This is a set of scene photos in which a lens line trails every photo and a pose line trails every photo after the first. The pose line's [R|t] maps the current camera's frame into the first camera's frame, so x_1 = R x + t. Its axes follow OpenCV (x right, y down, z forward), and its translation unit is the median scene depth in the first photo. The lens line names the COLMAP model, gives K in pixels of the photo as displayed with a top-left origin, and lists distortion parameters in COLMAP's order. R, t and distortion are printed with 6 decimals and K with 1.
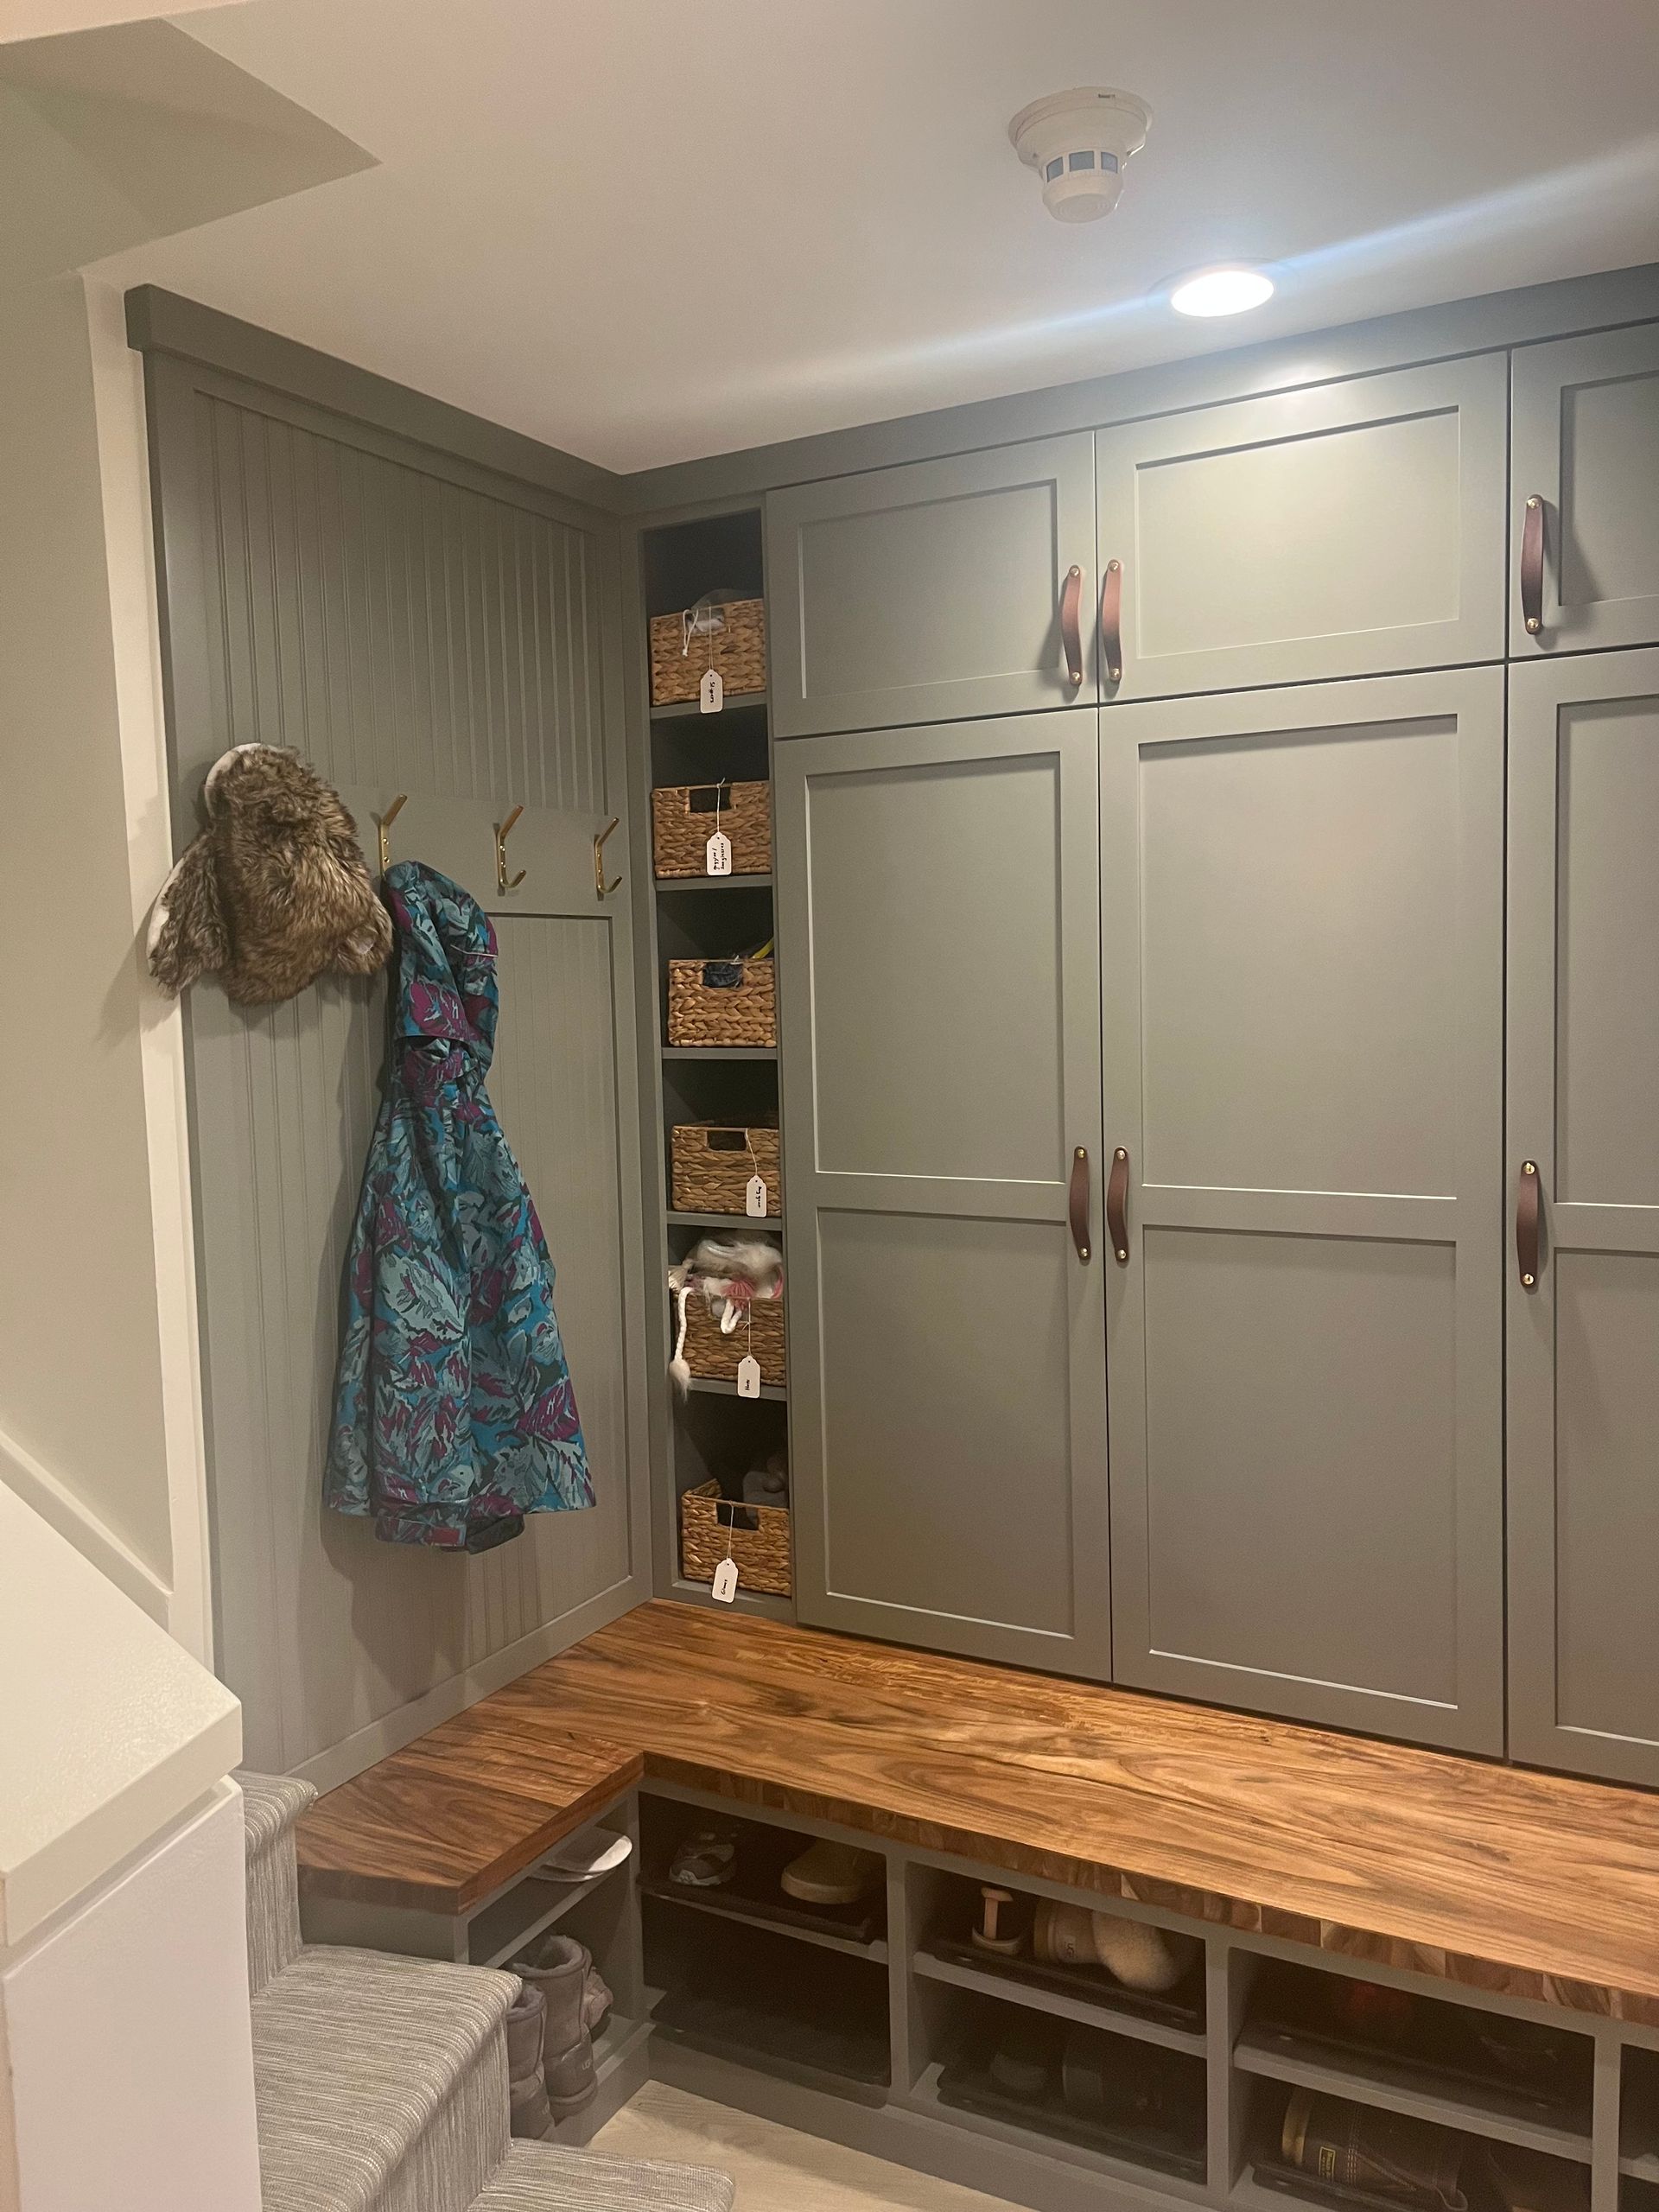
lens RADIAL K [[1682.0, 0, 838.7], [0, 1682.0, 1081.8], [0, 0, 1]] dist [0.075937, -0.103662]
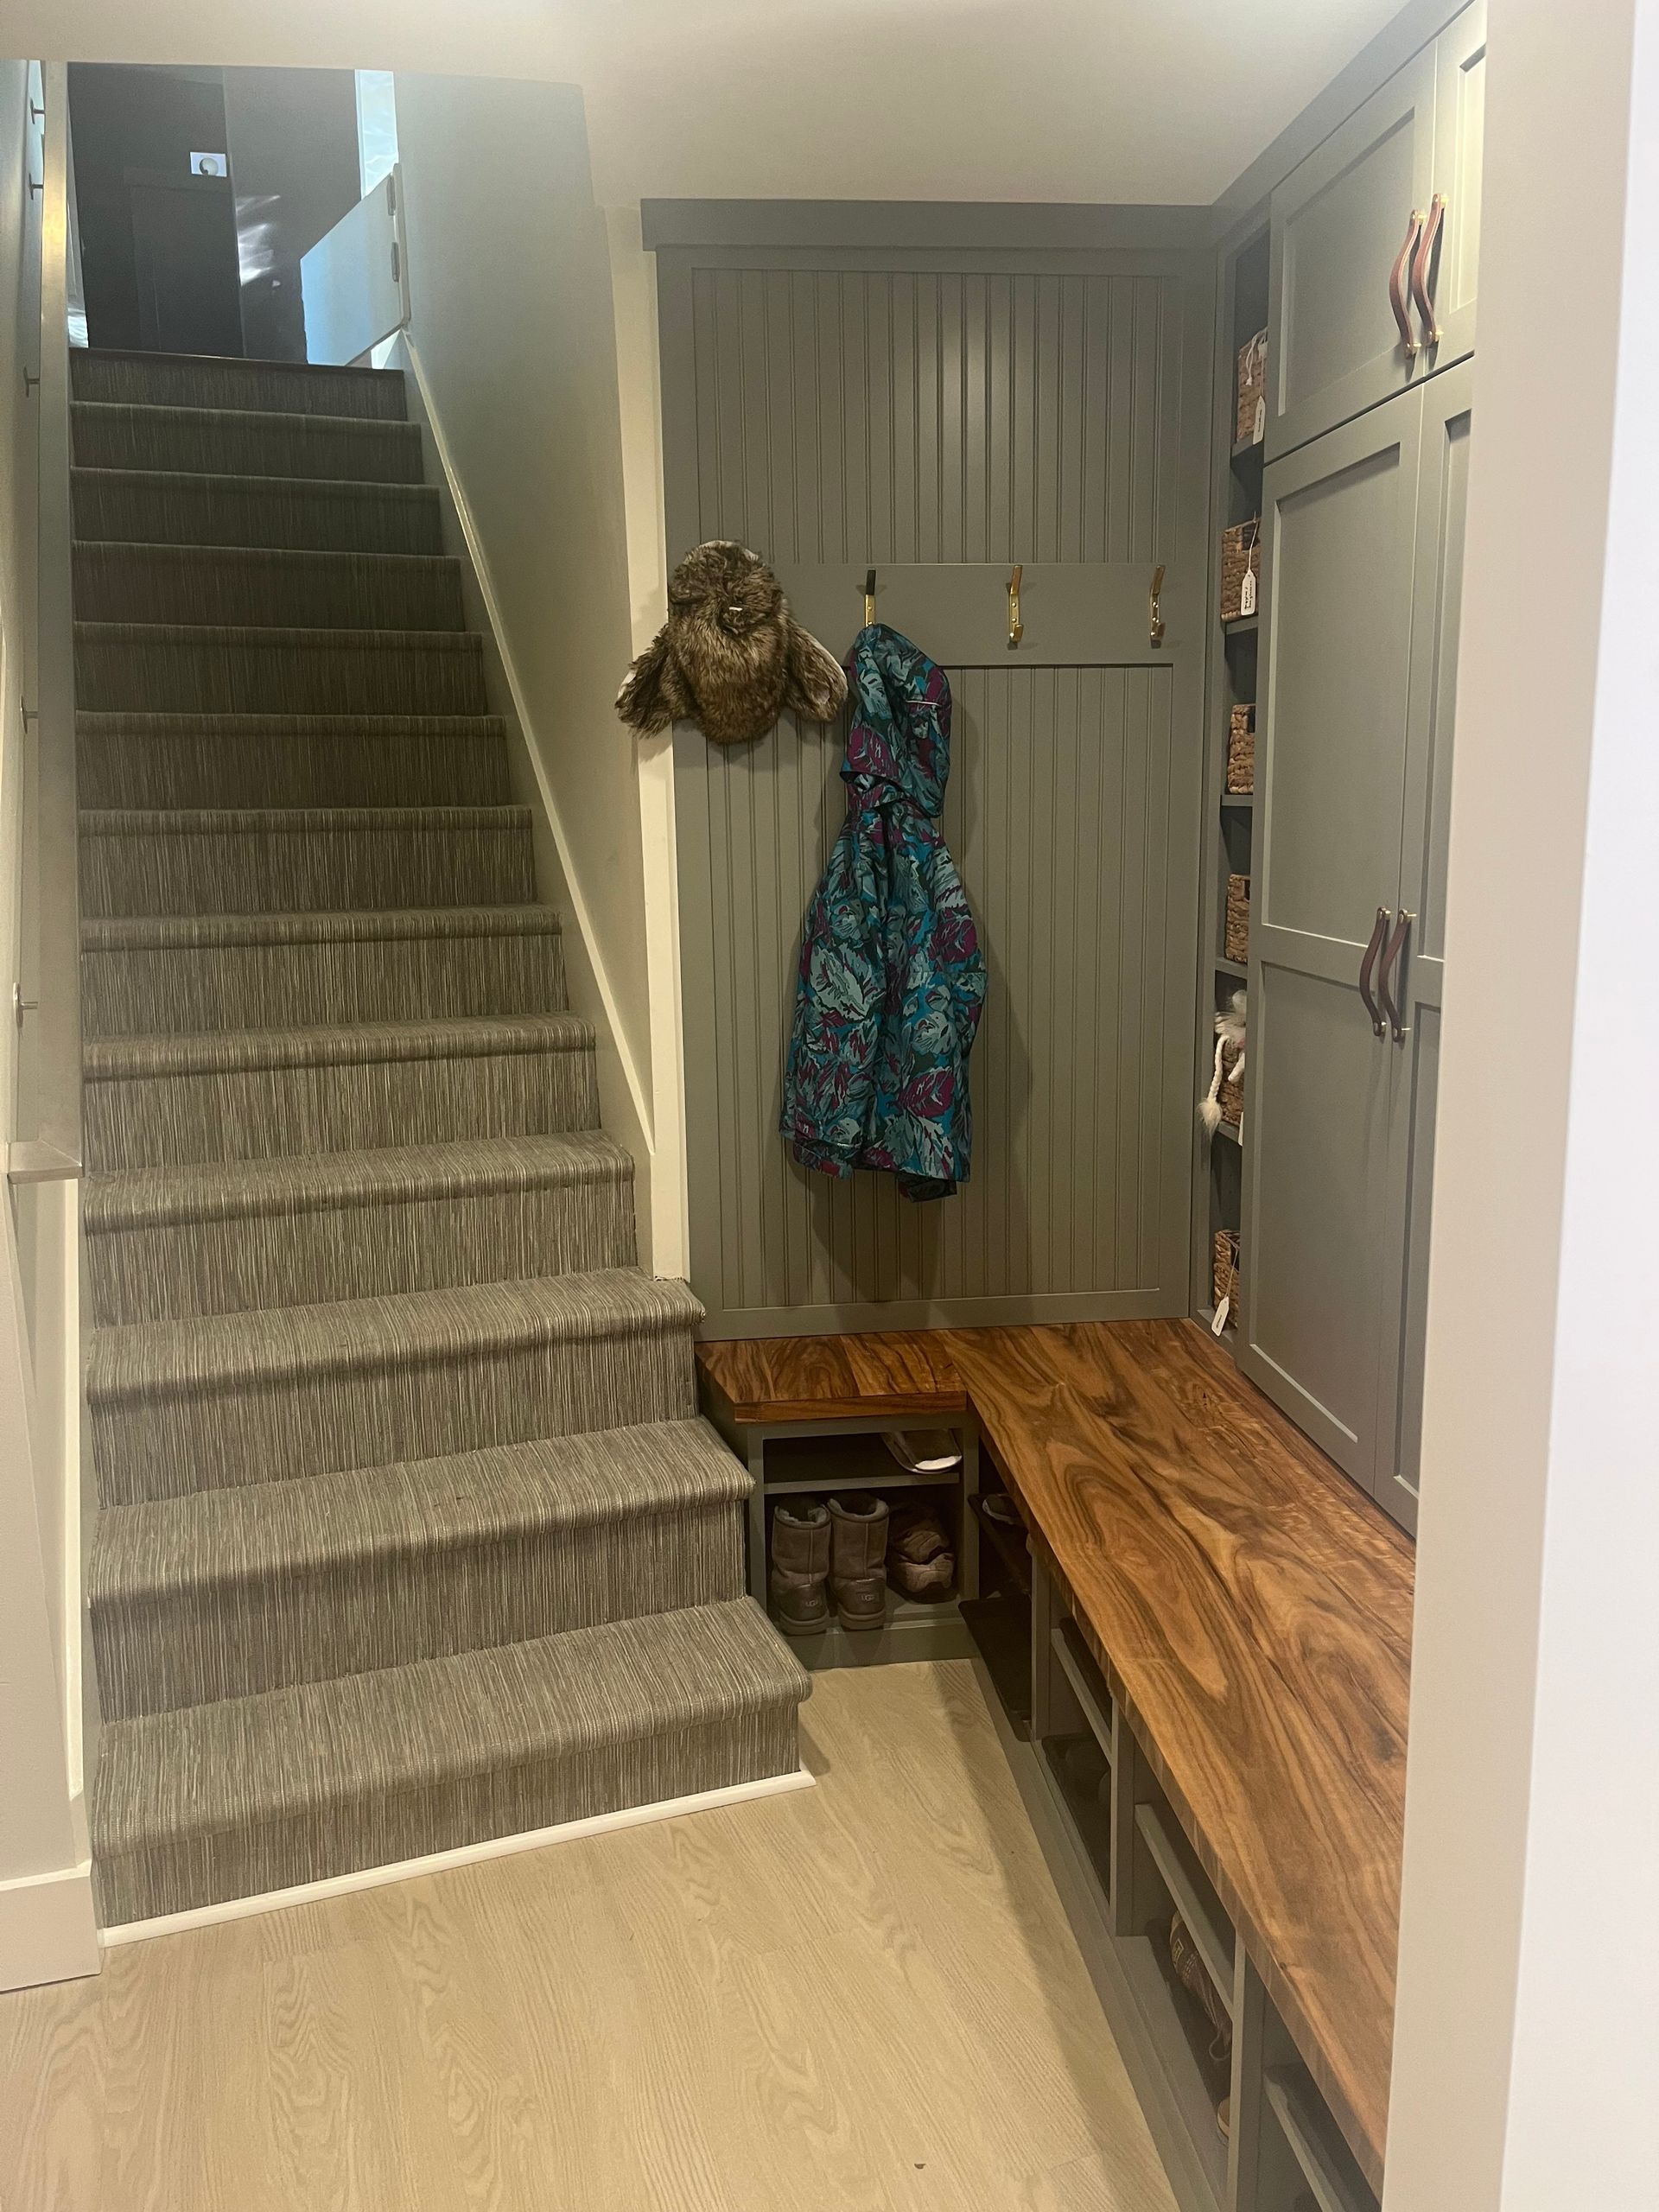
lens RADIAL K [[1683.5, 0, 811.2], [0, 1683.5, 1100.4], [0, 0, 1]] dist [0.064764, -0.108750]
pose [[0.562291, 0.166889, -0.809924, 0.781377], [-0.053792, 0.984731, 0.165564, 0.007048], [0.825188, -0.049527, 0.562683, 0.274067]]
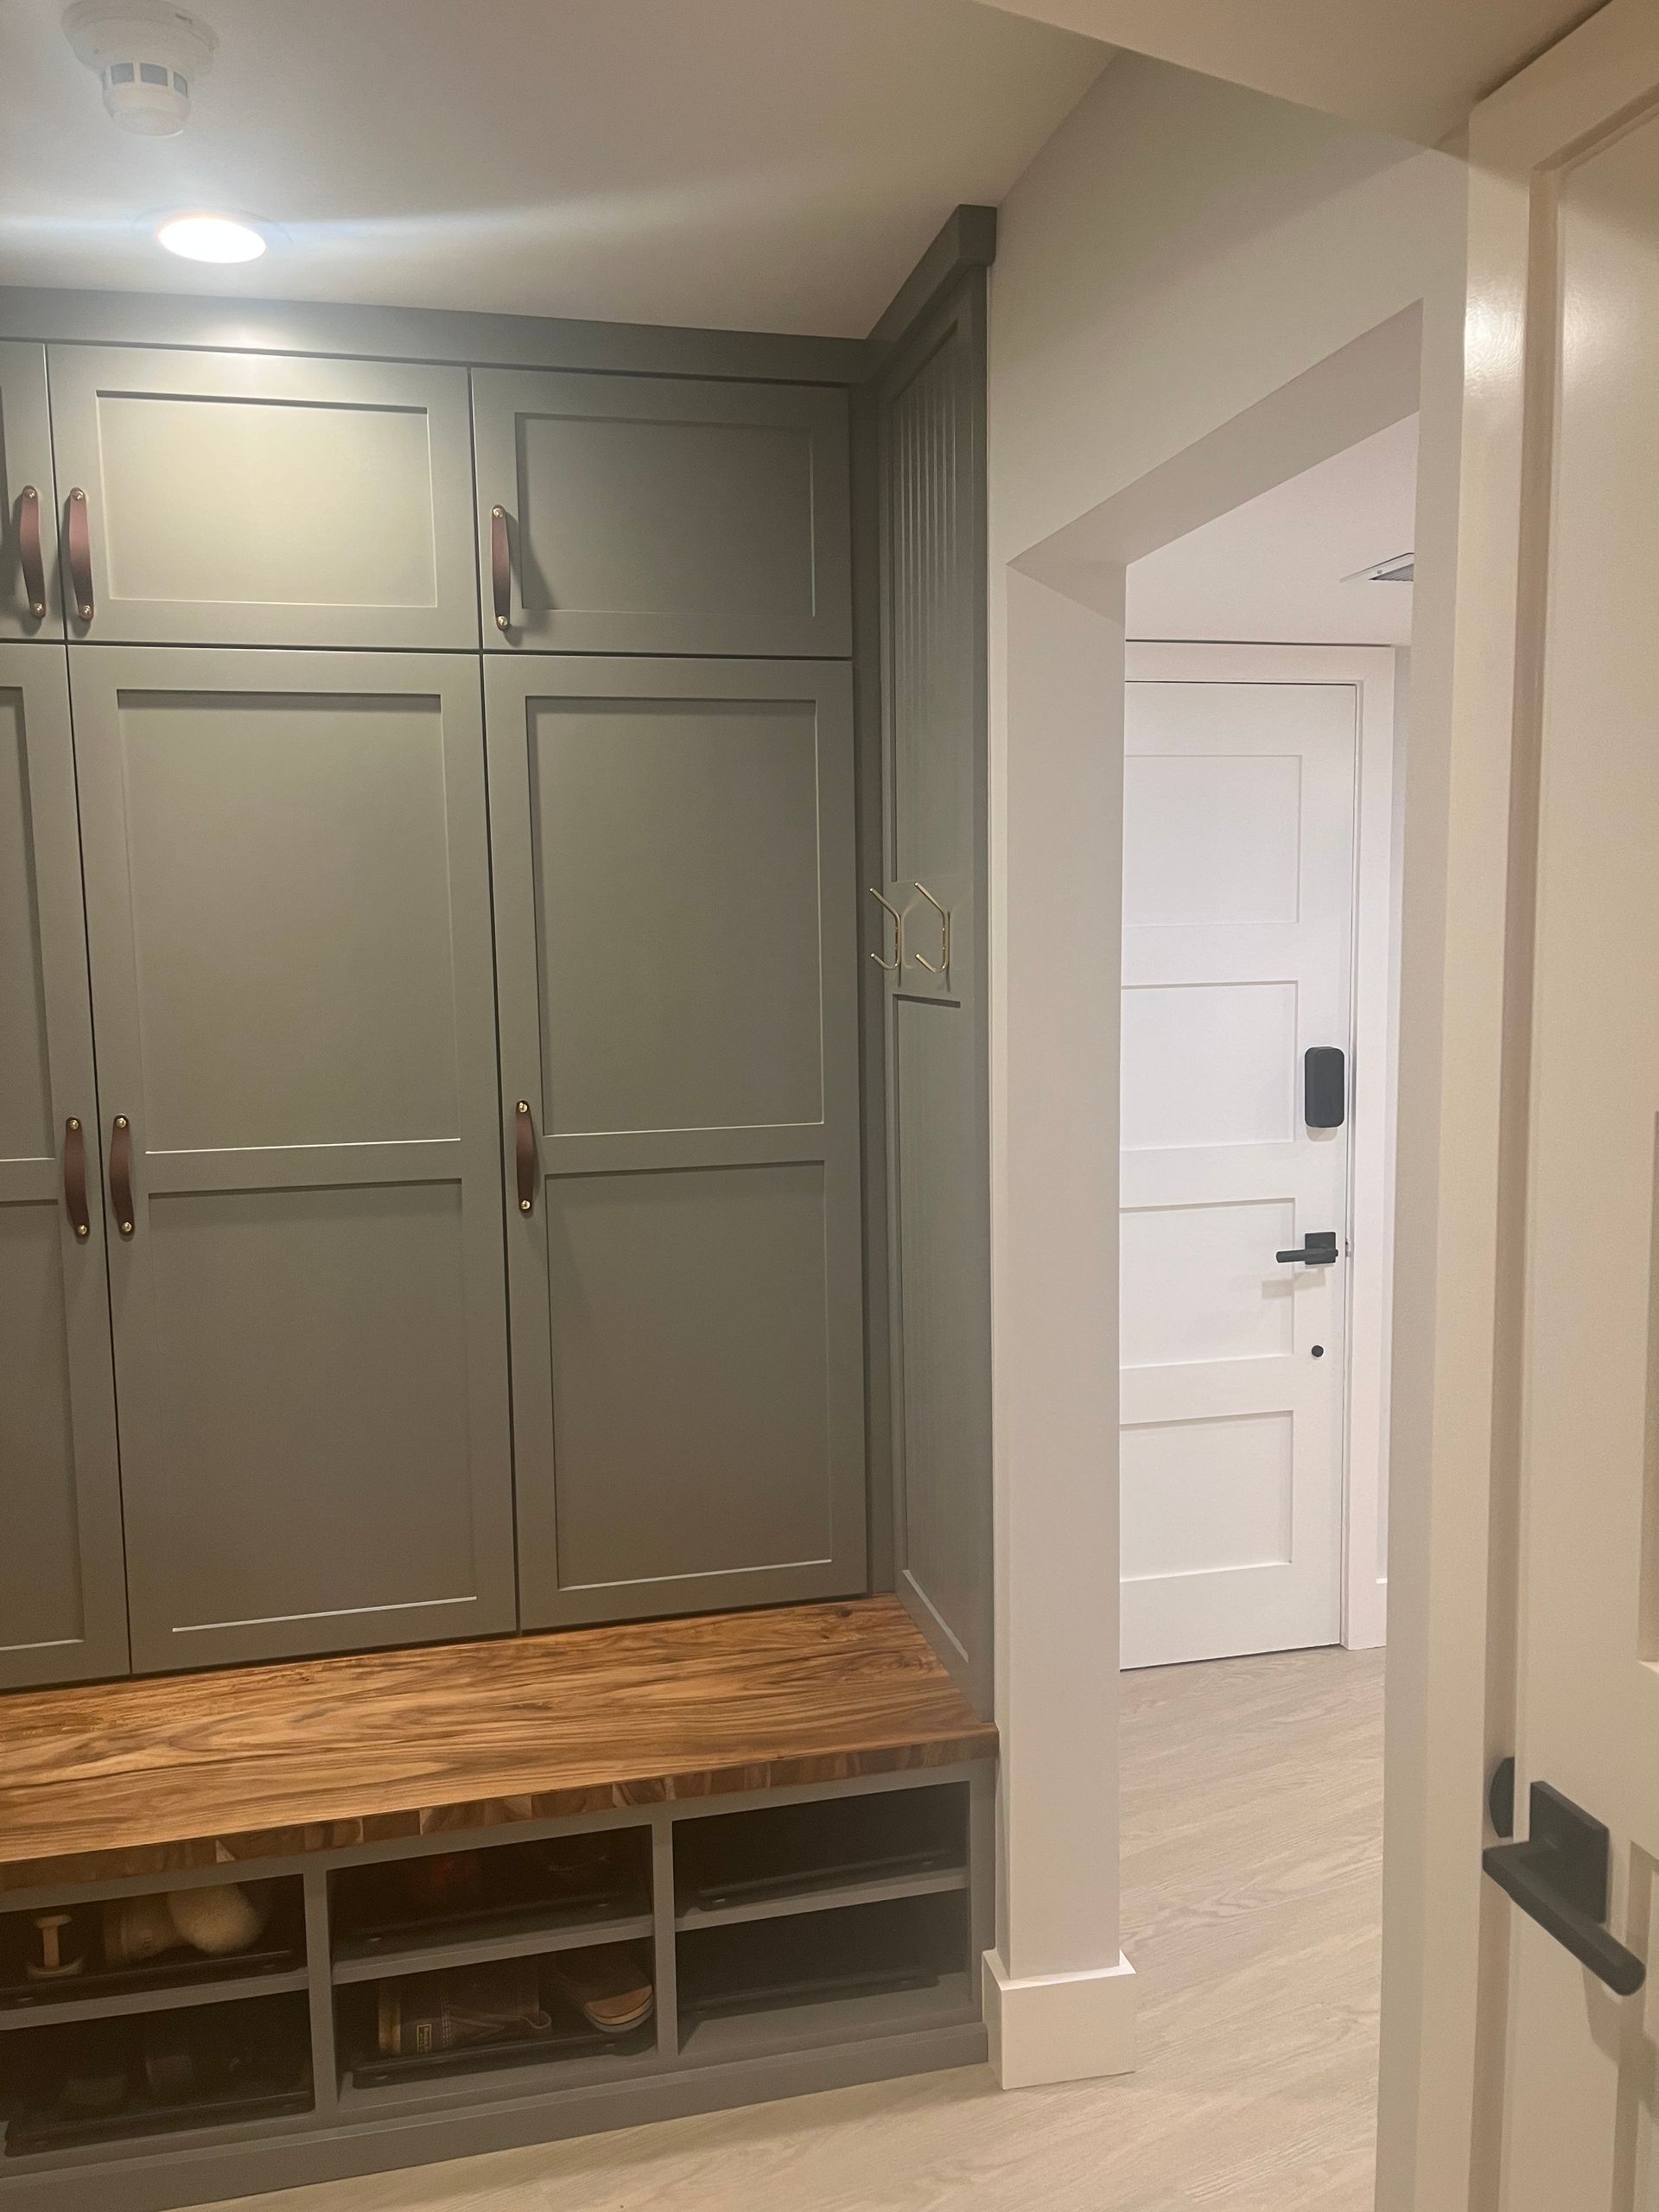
lens RADIAL K [[1671.5, 0, 853.9], [0, 1671.5, 1100.6], [0, 0, 1]] dist [0.048756, -0.046318]
pose [[0.747200, -0.057909, 0.662071, -0.164911], [0.043186, 0.998322, 0.038580, 0.012902], [-0.663194, -0.000235, 0.748447, 0.017613]]
